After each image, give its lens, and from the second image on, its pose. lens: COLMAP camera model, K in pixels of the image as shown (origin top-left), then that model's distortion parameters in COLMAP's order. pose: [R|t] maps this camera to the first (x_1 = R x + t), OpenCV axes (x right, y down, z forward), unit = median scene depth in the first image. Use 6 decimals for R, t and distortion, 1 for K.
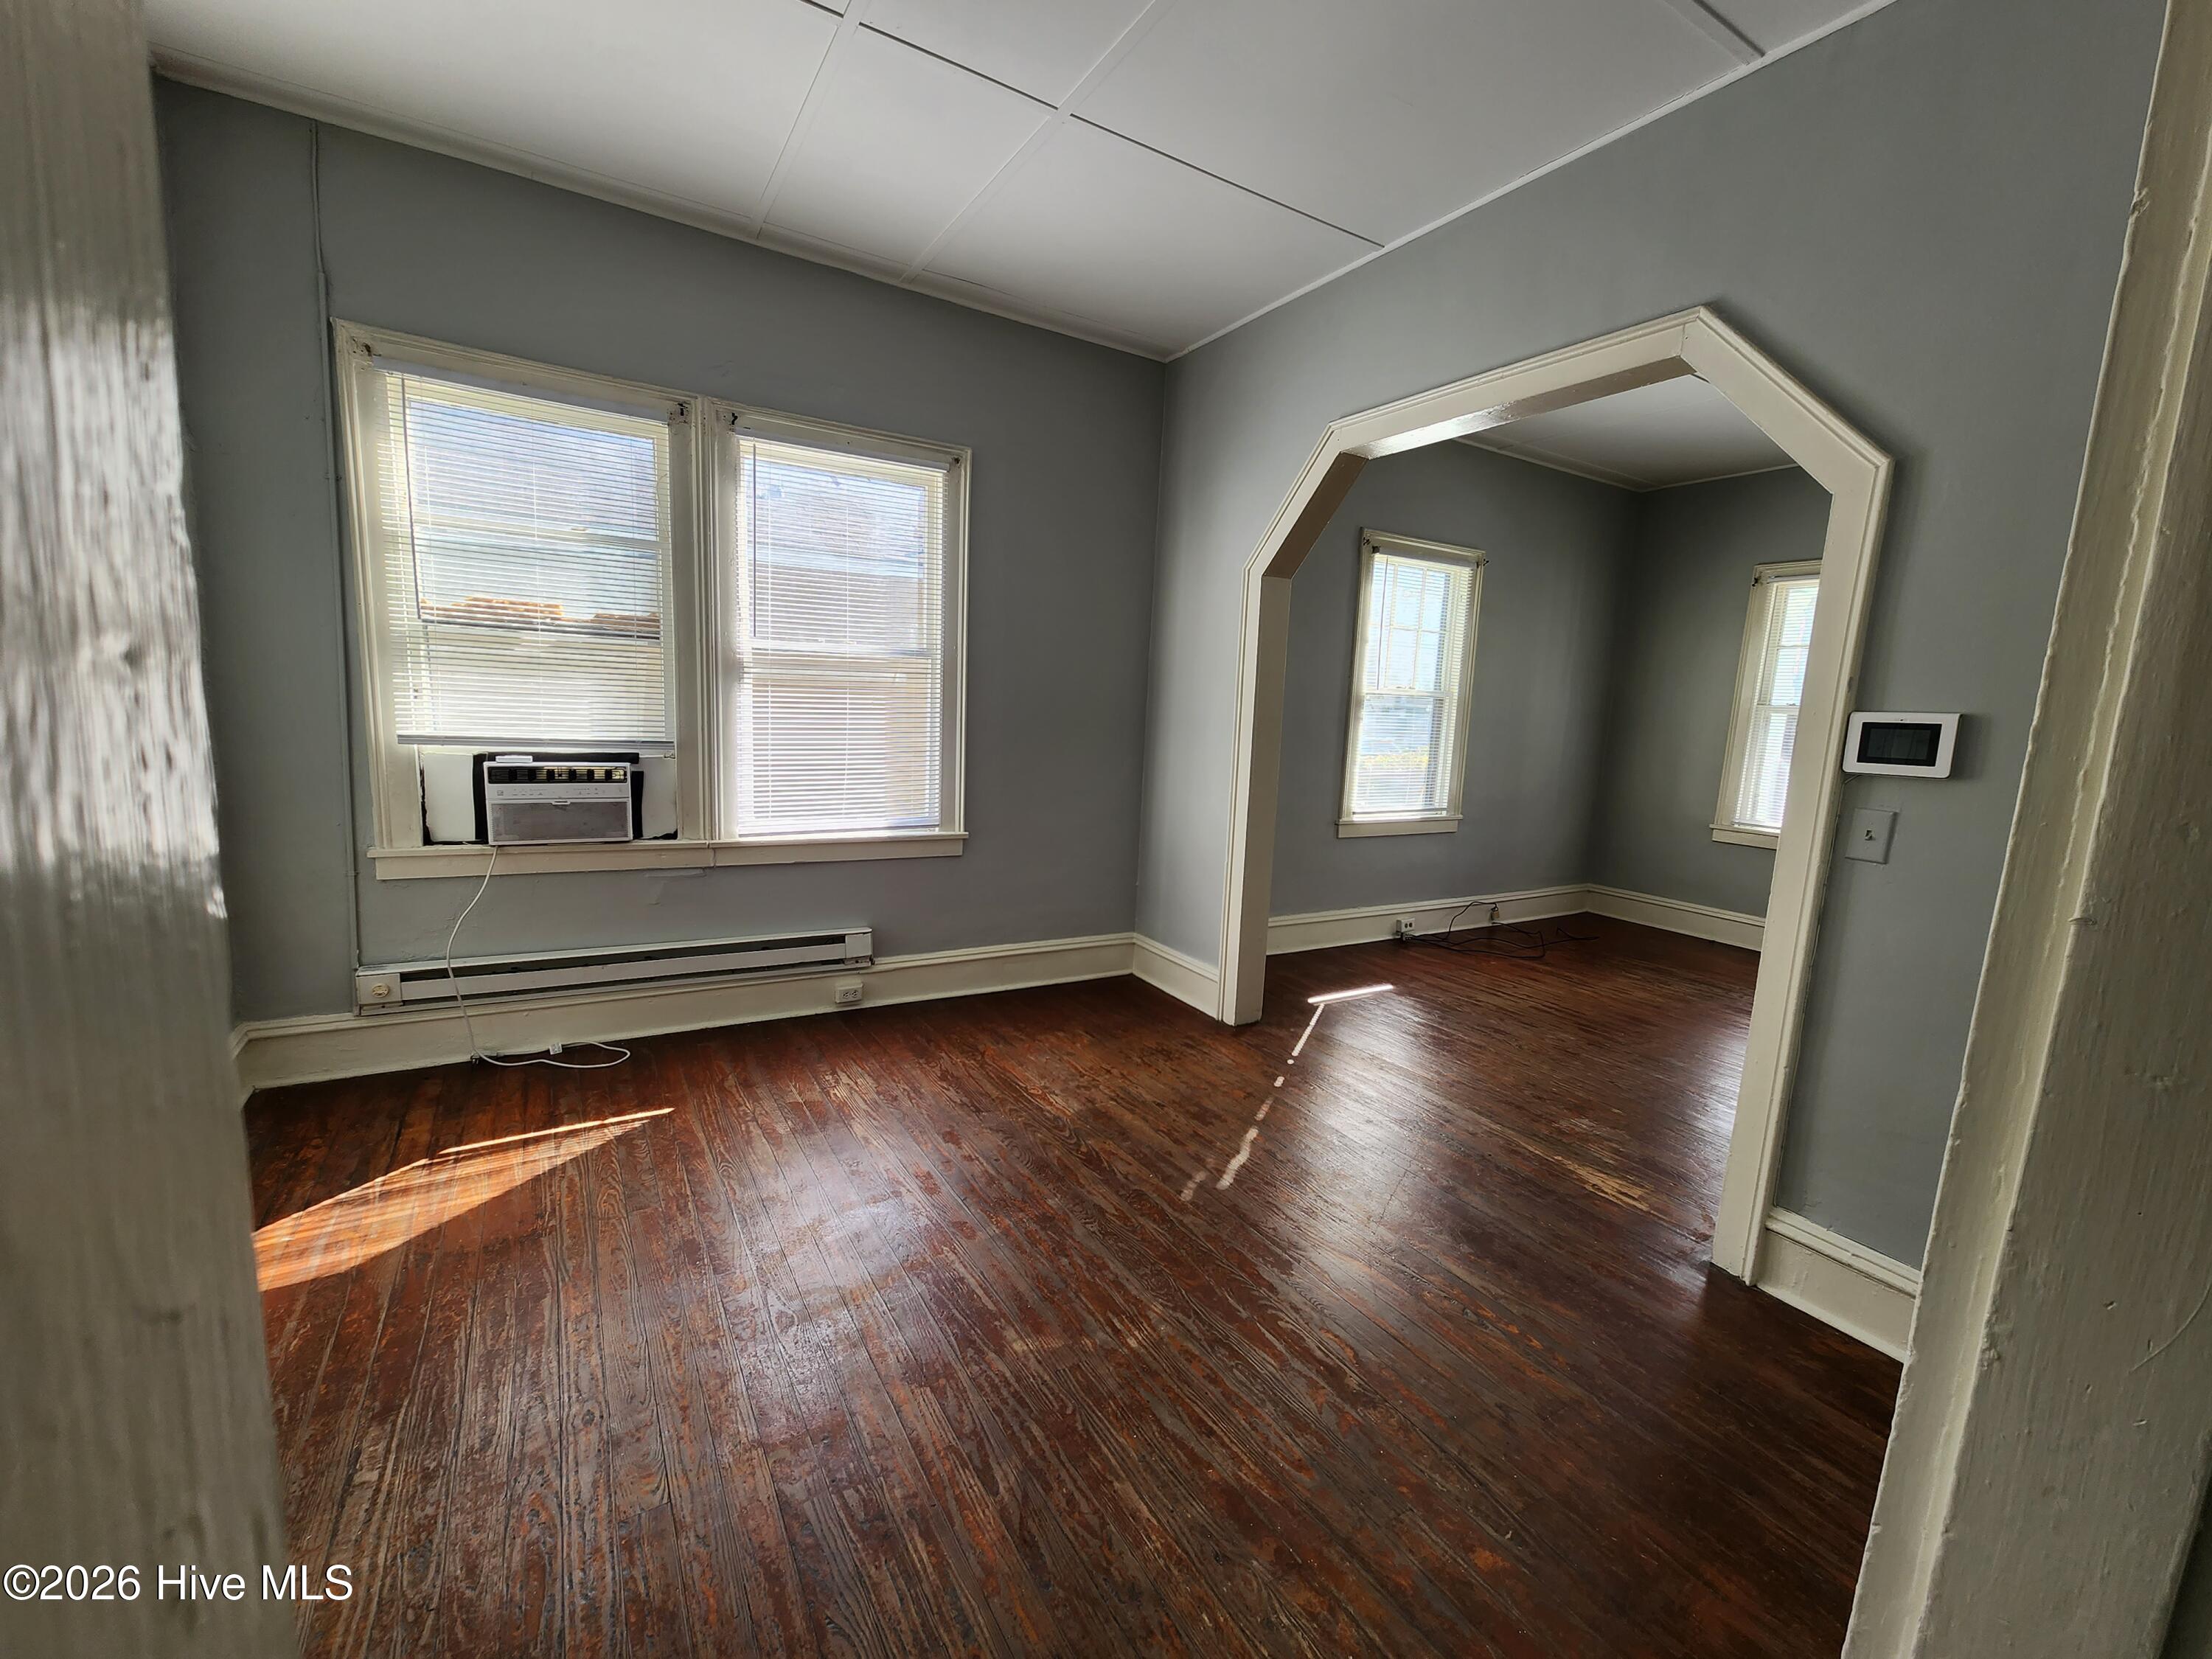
lens RADIAL K [[911.4, 0, 1100.8], [0, 911.4, 837.8], [0, 0, 1]] dist [0.001158, -0.000945]
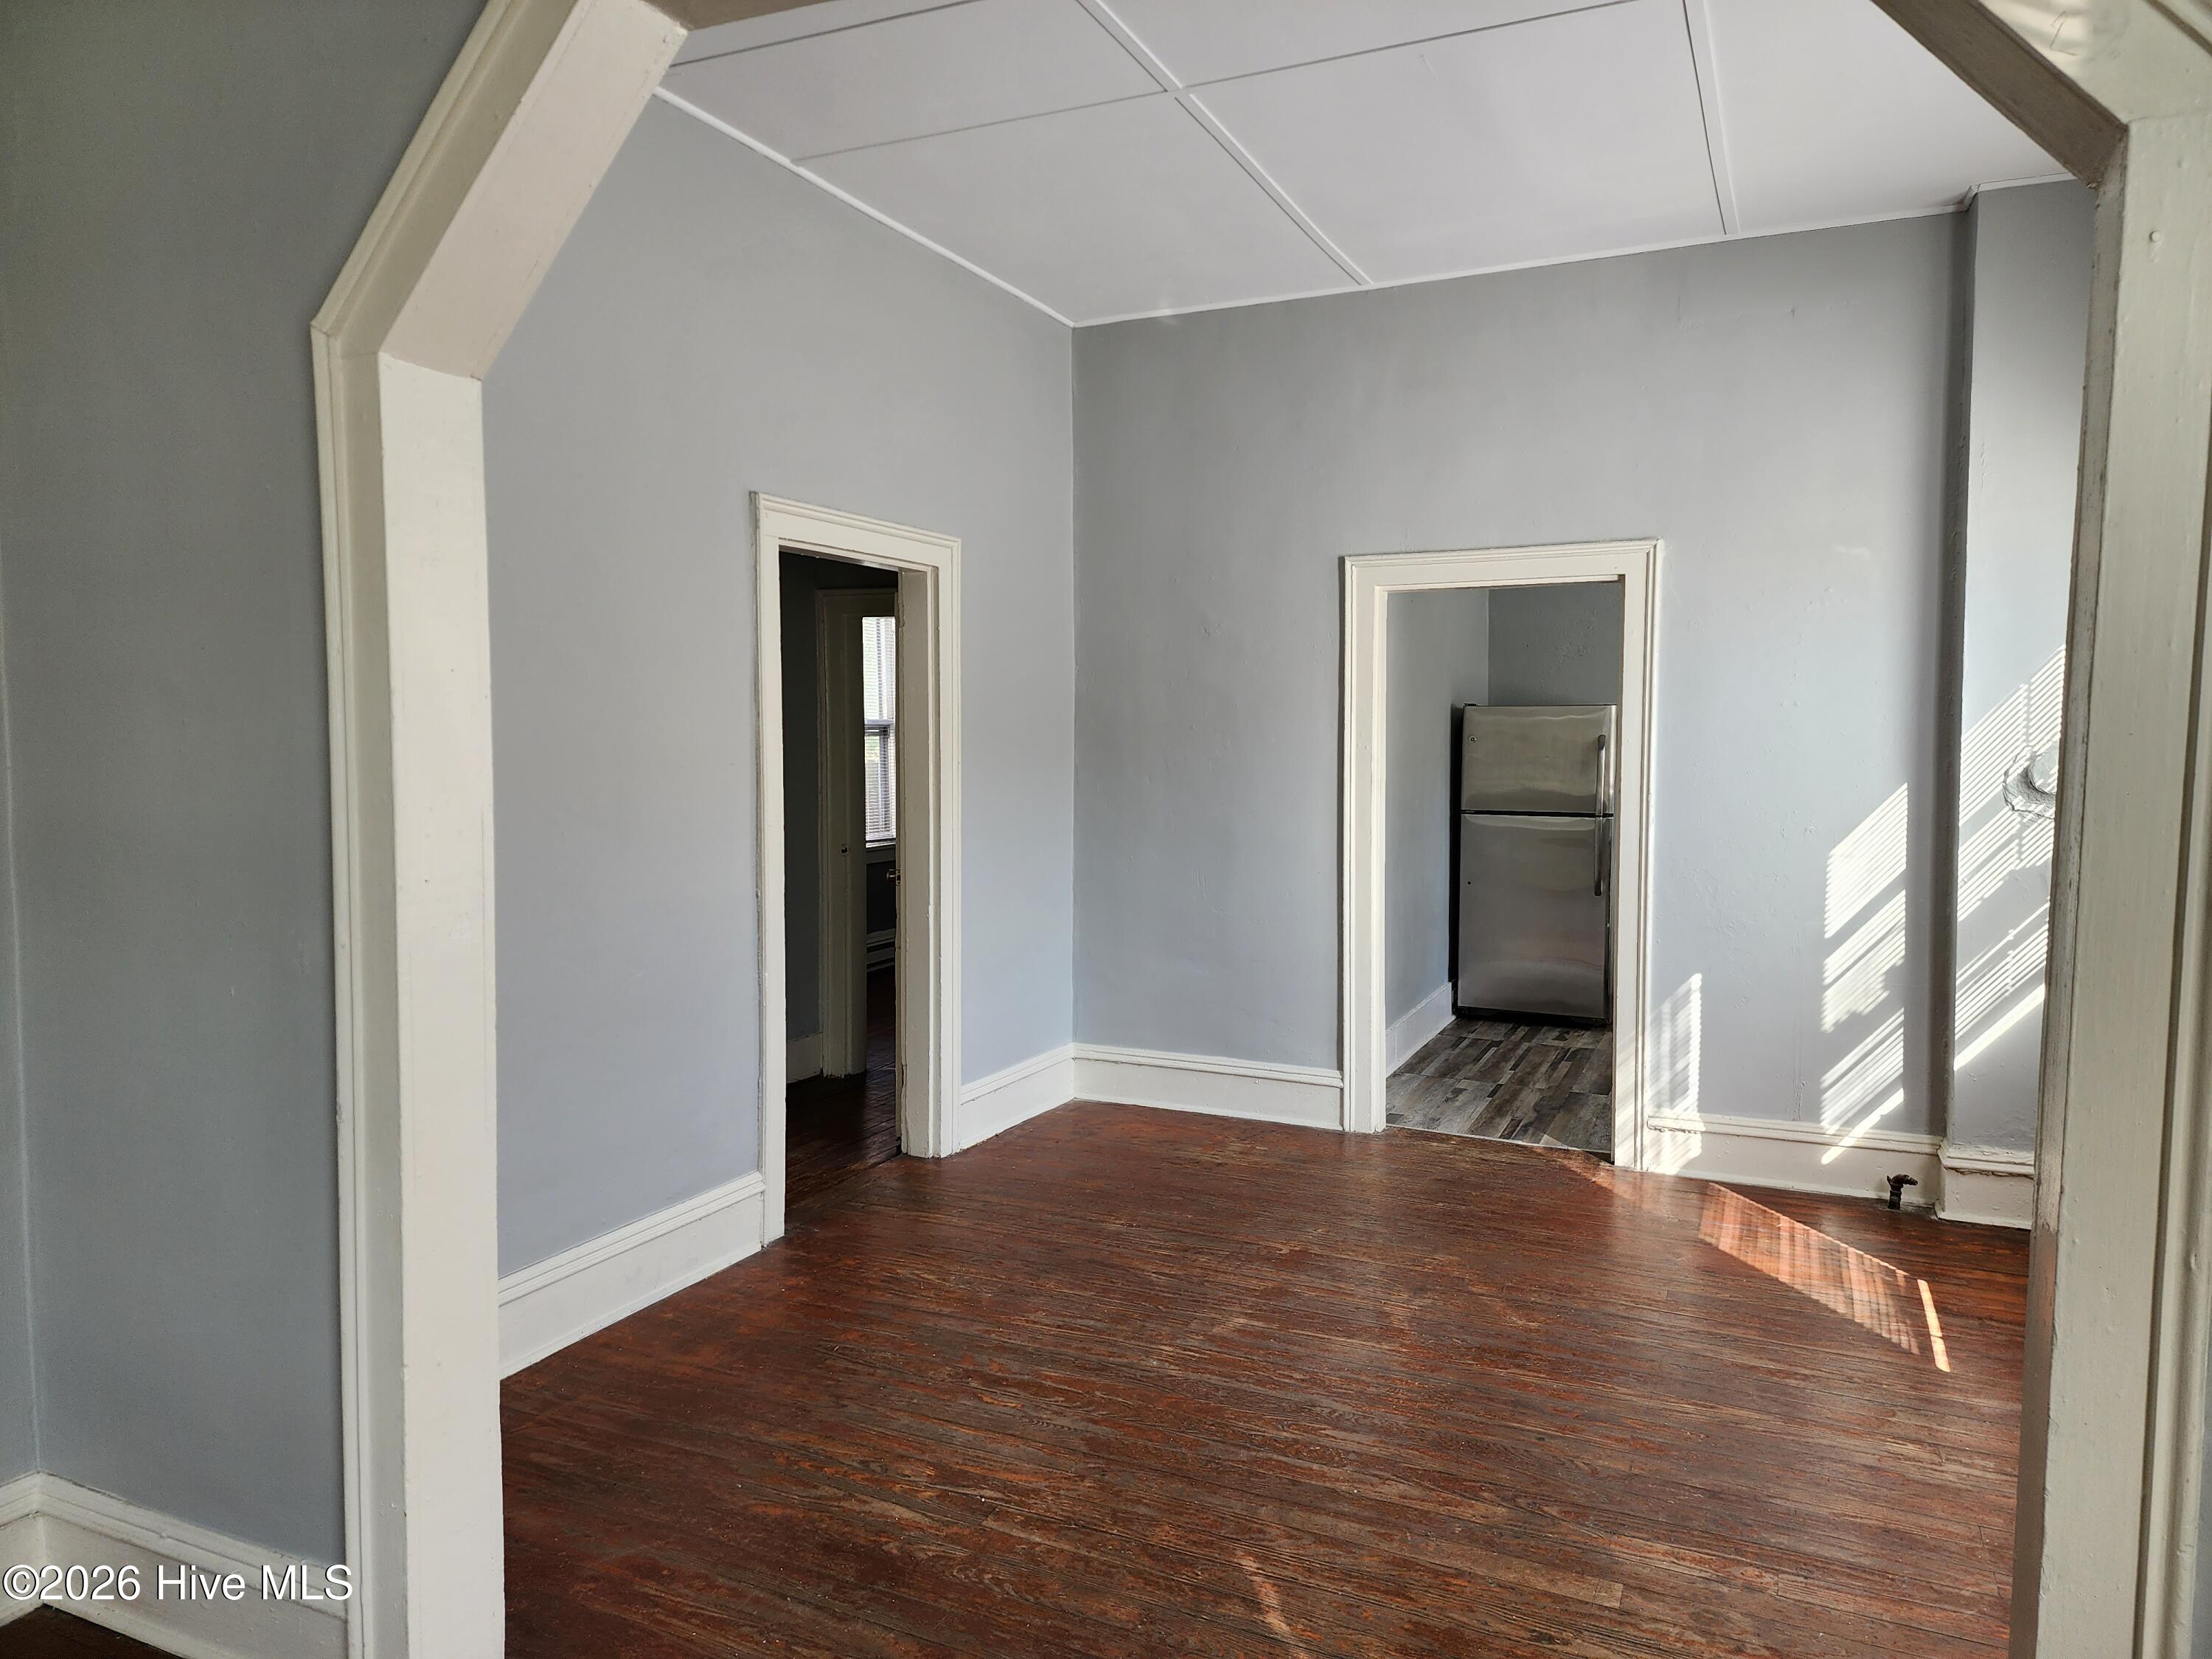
lens RADIAL K [[1470.3, 0, 1098.8], [0, 1470.3, 813.2], [0, 0, 1]] dist [0.068377, -0.046572]
pose [[-0.827327, -0.018892, -0.561402, 0.605615], [-0.125749, 0.980298, 0.152324, -0.176149], [0.547464, 0.196618, -0.813403, 1.251666]]
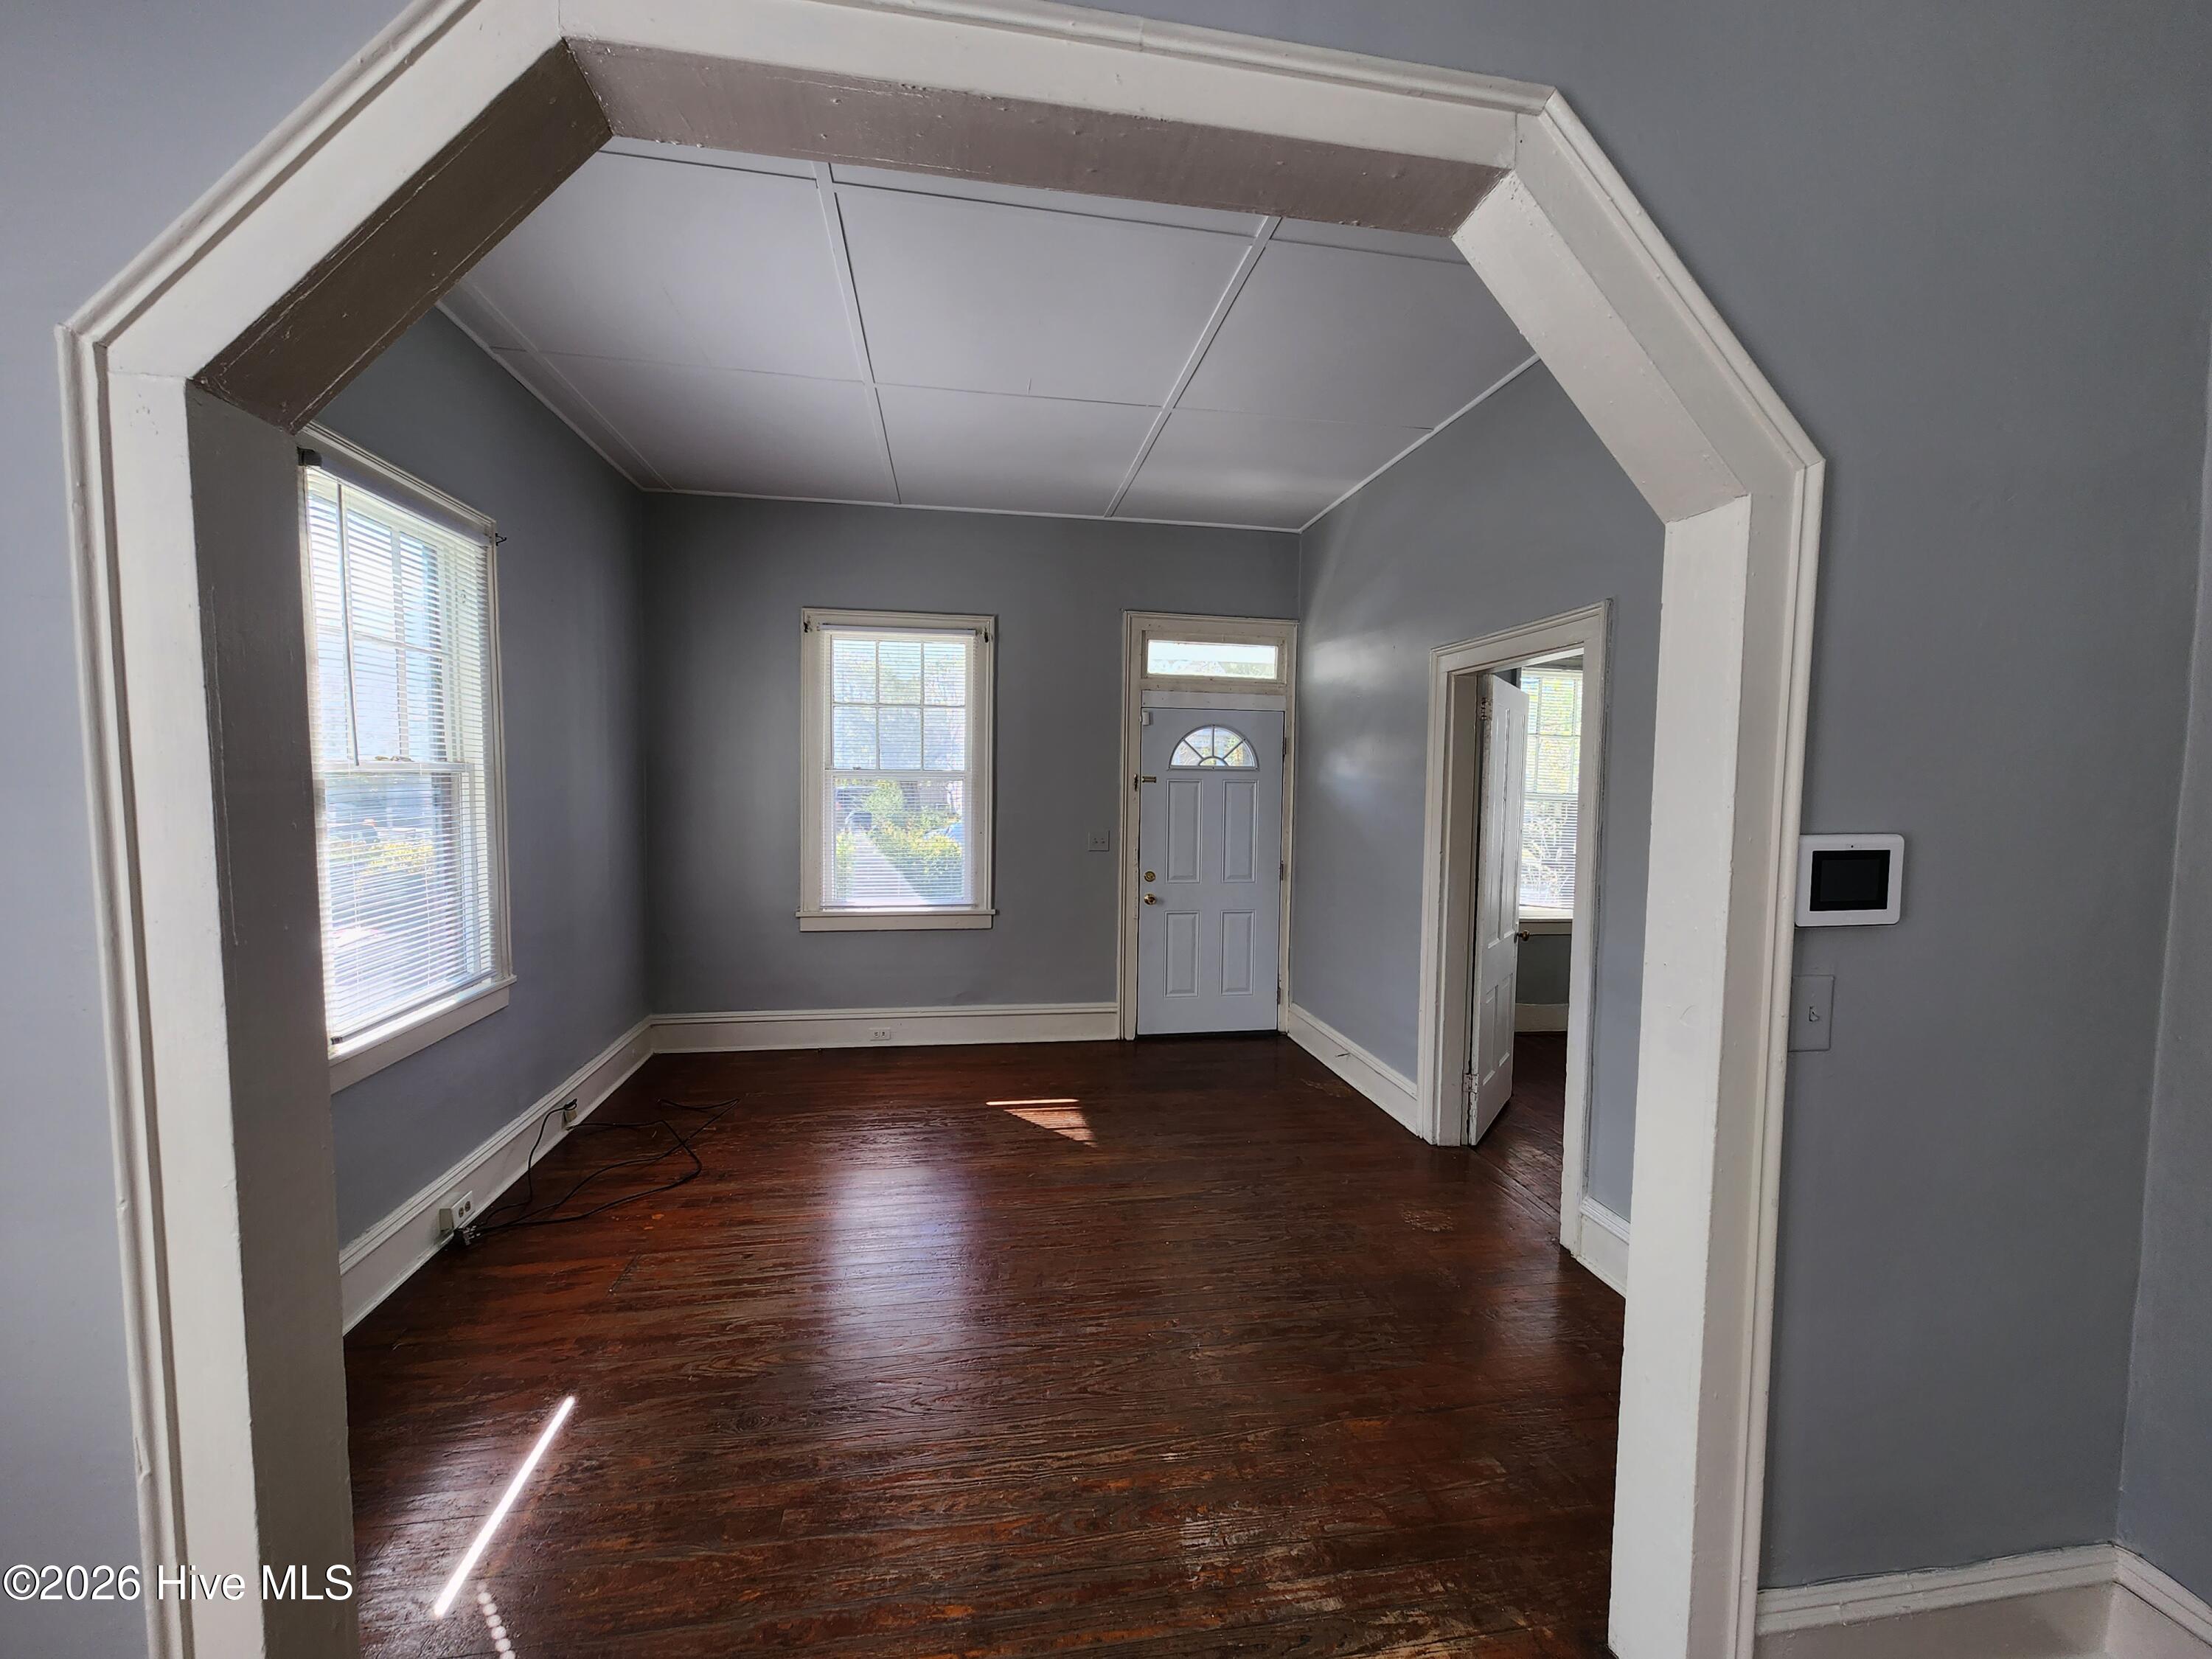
lens RADIAL K [[911.4, 0, 1104.1], [0, 911.4, 831.3], [0, 0, 1]] dist [0.001158, -0.000945]
pose [[0.362568, -0.092179, 0.927387, 0.012486], [0.140986, 0.989069, 0.043190, -0.138909], [-0.921232, 0.115089, 0.371601, 0.698359]]
